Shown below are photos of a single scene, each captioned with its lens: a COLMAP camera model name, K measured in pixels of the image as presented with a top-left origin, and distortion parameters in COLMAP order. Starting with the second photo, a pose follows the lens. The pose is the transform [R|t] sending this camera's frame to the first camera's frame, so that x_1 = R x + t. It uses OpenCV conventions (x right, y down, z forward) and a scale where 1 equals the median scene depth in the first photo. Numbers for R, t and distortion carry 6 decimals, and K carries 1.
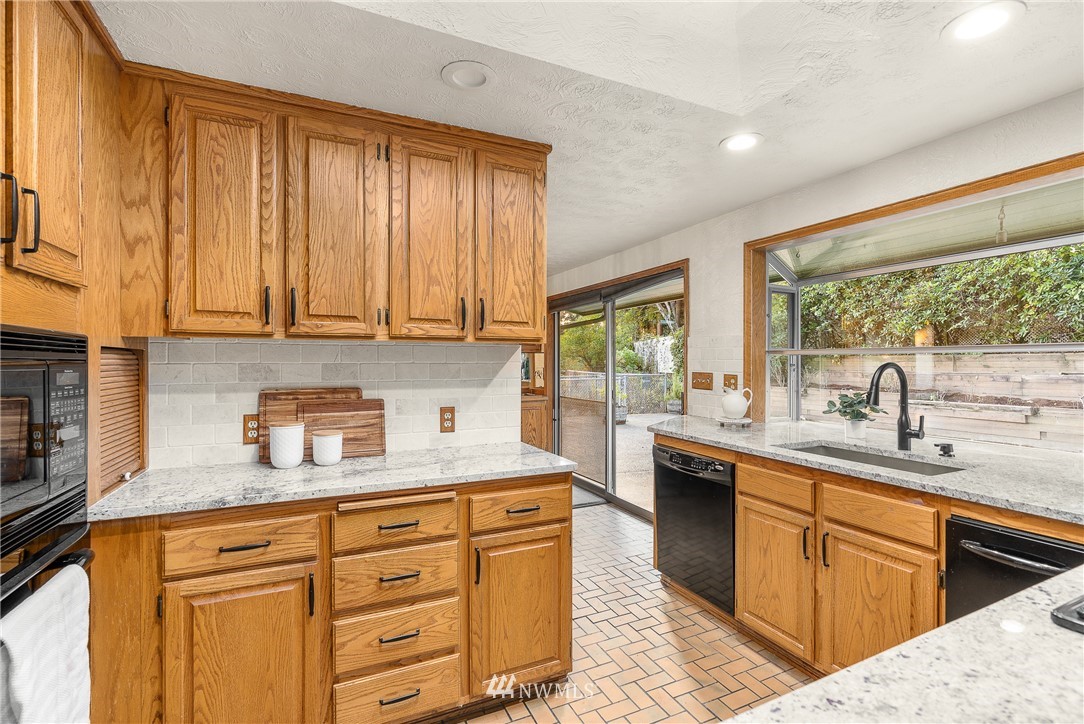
lens RADIAL K [[493.5, 0, 539.2], [0, 493.5, 363.8], [0, 0, 1]] dist [-0.007811, 0.000093]
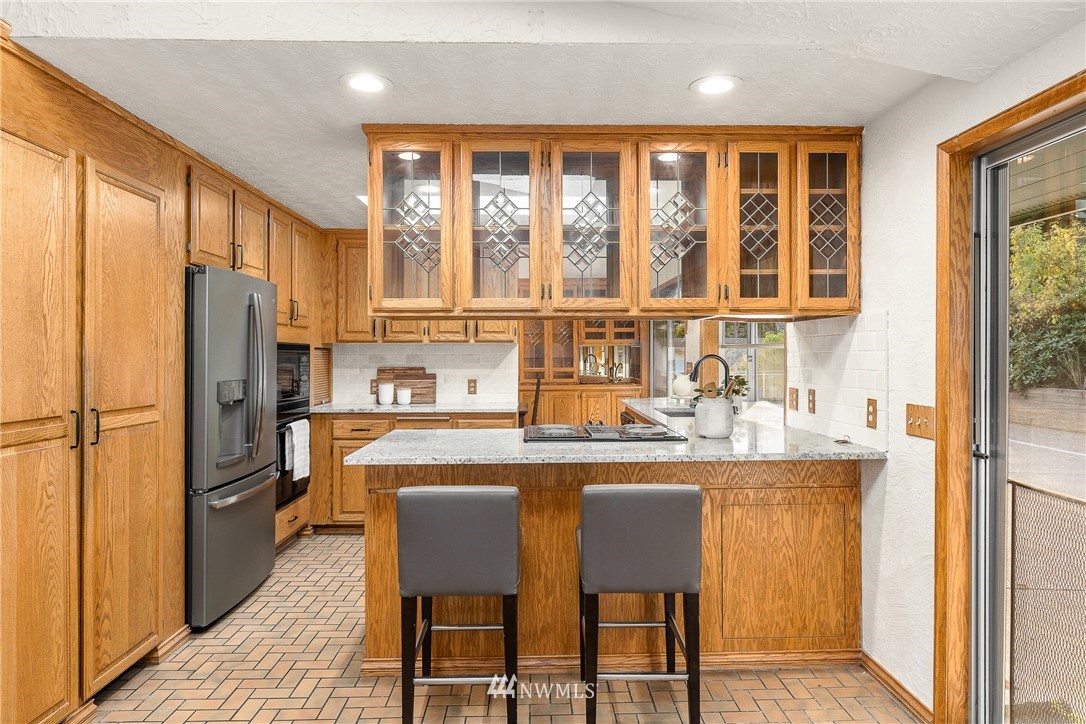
lens RADIAL K [[691.9, 0, 545.6], [0, 691.9, 356.1], [0, 0, 1]] dist [0.001106, -0.002002]
pose [[0.909511, 0.001574, -0.415678, 1.251344], [-0.002247, 0.999997, -0.001132, 0.007667], [0.415675, 0.001964, 0.909511, -1.308785]]
